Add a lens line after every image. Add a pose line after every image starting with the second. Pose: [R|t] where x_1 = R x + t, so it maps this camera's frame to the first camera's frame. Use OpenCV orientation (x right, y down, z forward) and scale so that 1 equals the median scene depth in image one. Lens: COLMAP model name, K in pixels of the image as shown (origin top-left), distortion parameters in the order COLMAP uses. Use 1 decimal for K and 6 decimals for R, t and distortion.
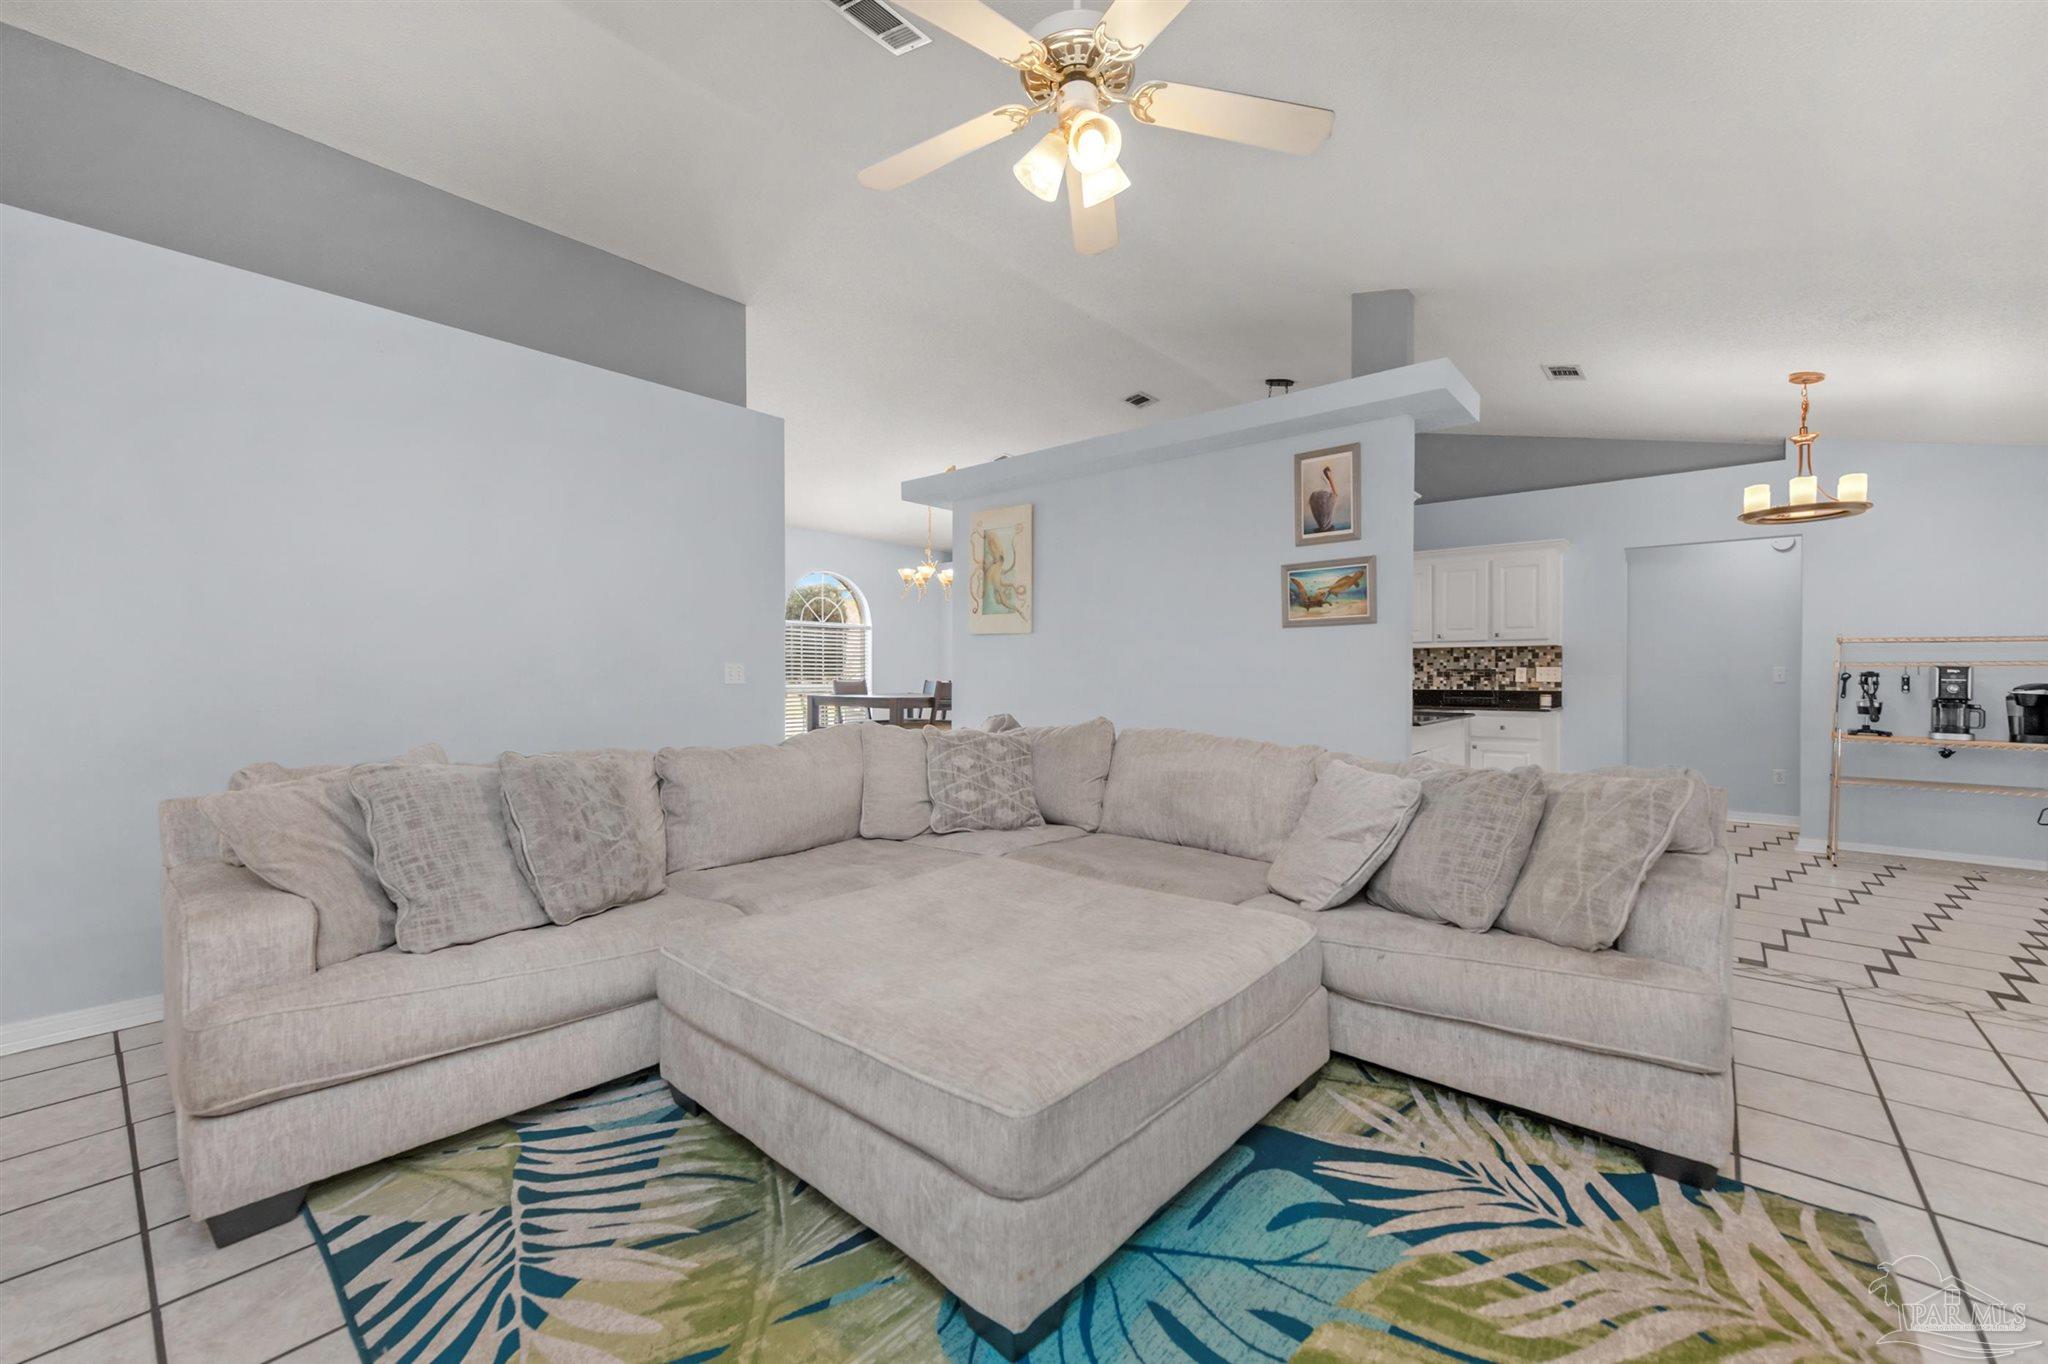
lens RADIAL K [[831.7, 0, 1017.8], [0, 831.7, 669.2], [0, 0, 1]] dist [0.016929, -0.004259]
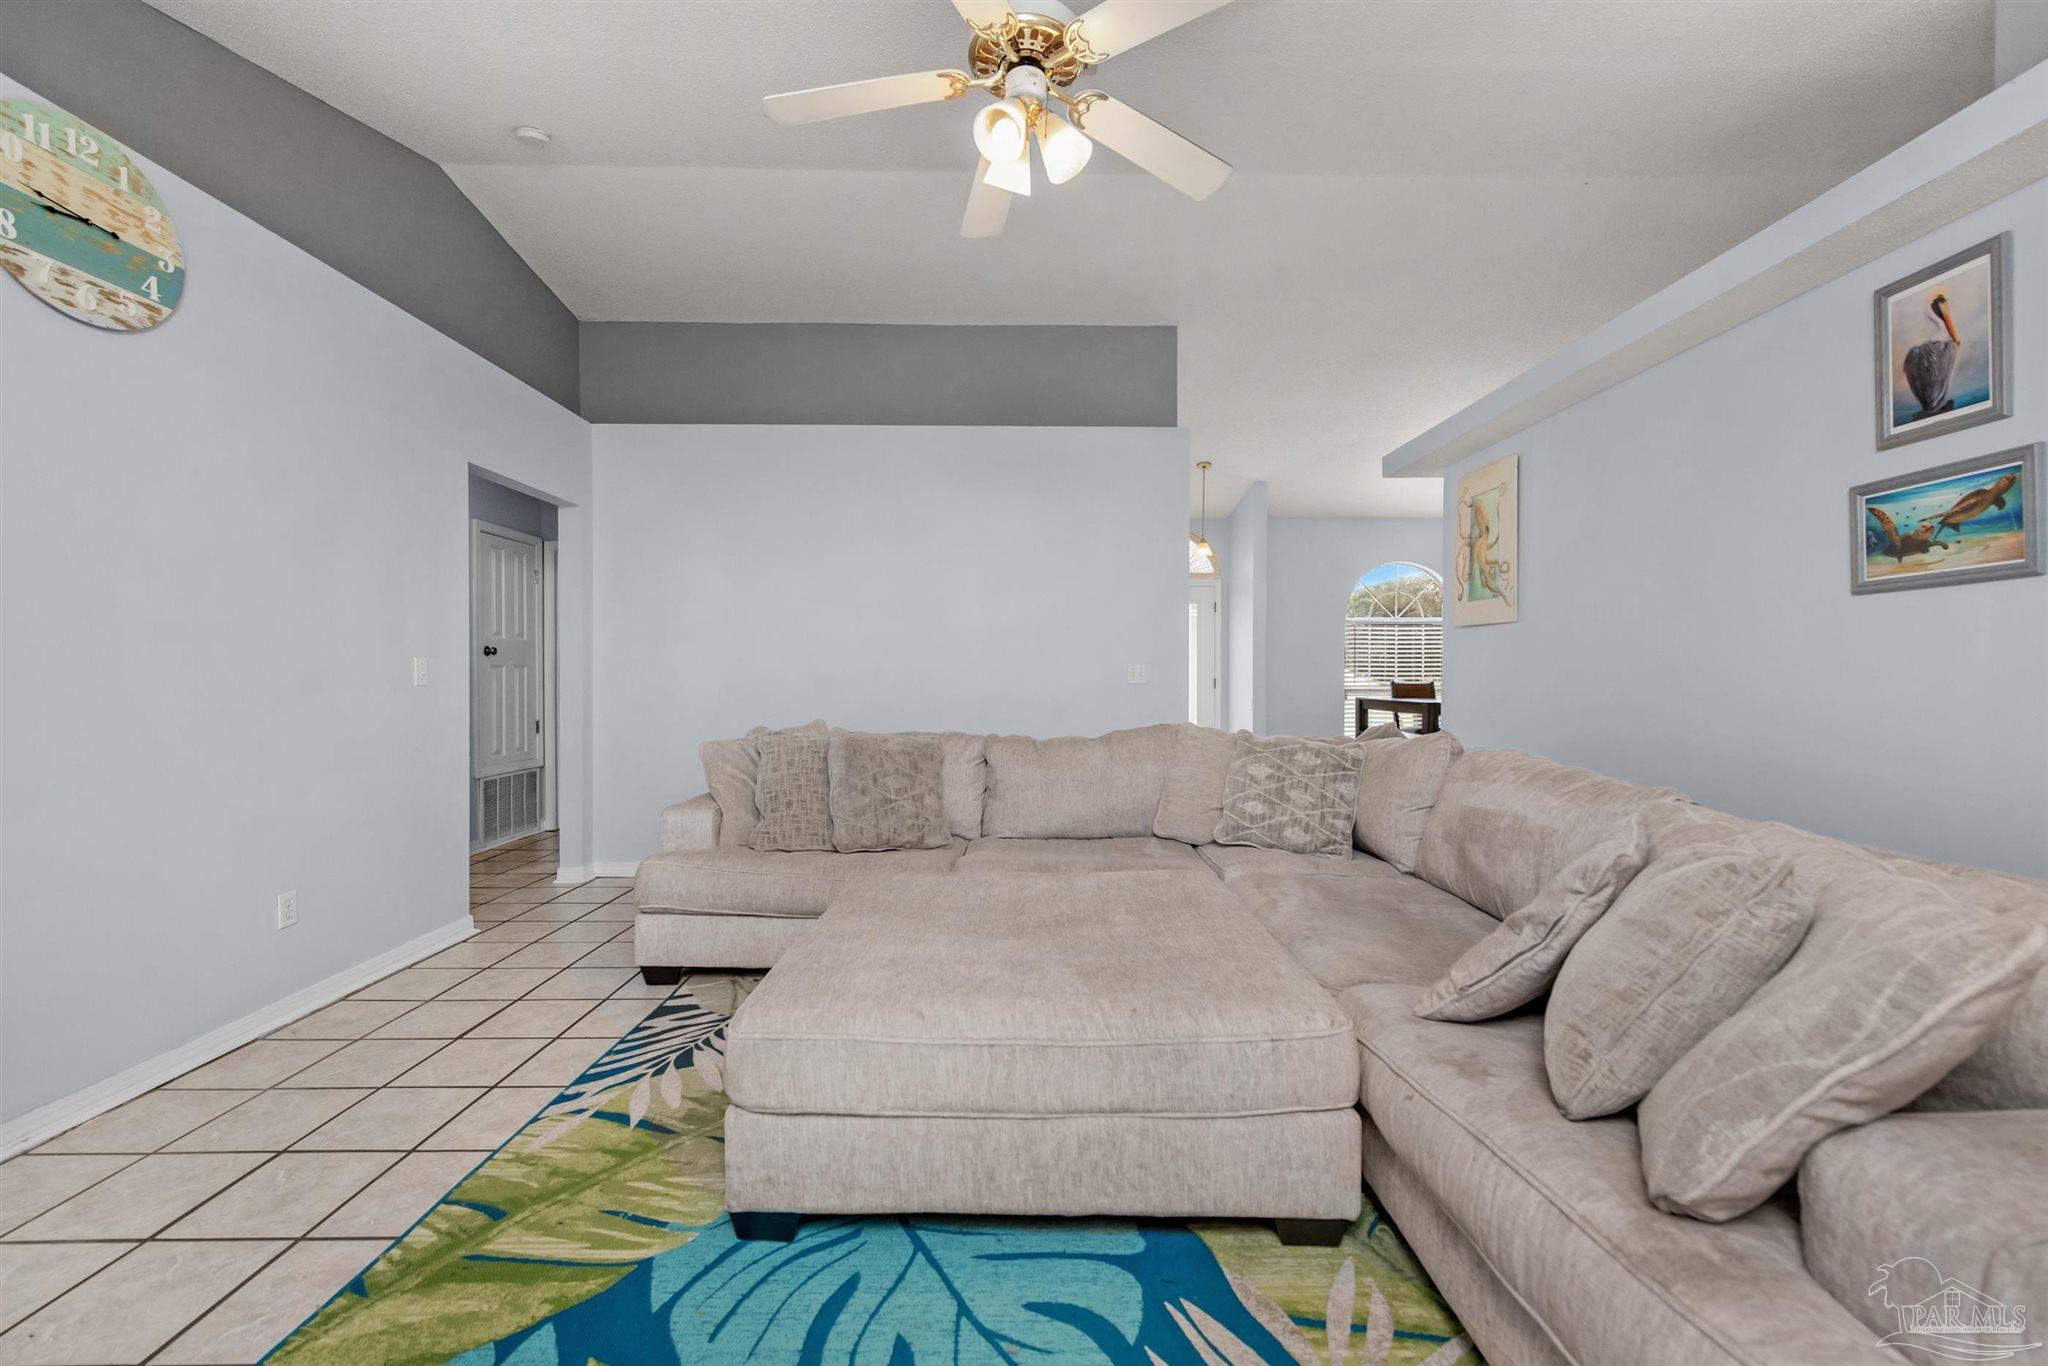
lens RADIAL K [[842.3, 0, 1020.0], [0, 842.3, 675.2], [0, 0, 1]] dist [0.026607, -0.014498]
pose [[0.644021, 0.000462, -0.765008, 0.472670], [0.002797, 0.999992, 0.002959, 0.003444], [0.765003, -0.004046, 0.644014, 0.206152]]
